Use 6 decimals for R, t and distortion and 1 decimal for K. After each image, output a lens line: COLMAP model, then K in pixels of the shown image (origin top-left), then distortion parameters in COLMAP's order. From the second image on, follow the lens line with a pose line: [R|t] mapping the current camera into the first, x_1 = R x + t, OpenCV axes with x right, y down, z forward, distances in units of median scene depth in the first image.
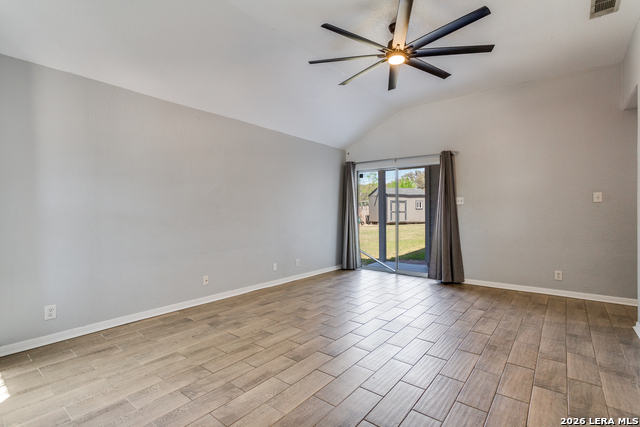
lens RADIAL K [[304.2, 0, 320.9], [0, 304.2, 211.3], [0, 0, 1]] dist [-0.000406, 0.001231]
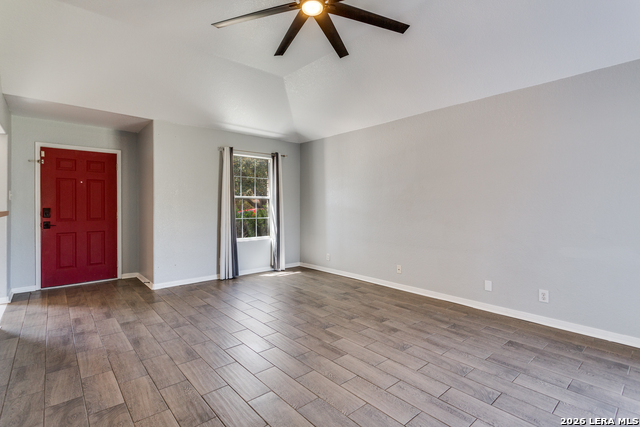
lens RADIAL K [[304.2, 0, 321.1], [0, 304.2, 210.7], [0, 0, 1]] dist [-0.000406, 0.001231]
pose [[-0.173154, 0.011274, -0.984830, 0.879854], [-0.003258, 0.999922, 0.012019, -0.003018], [0.984889, 0.005289, -0.173104, 1.028084]]
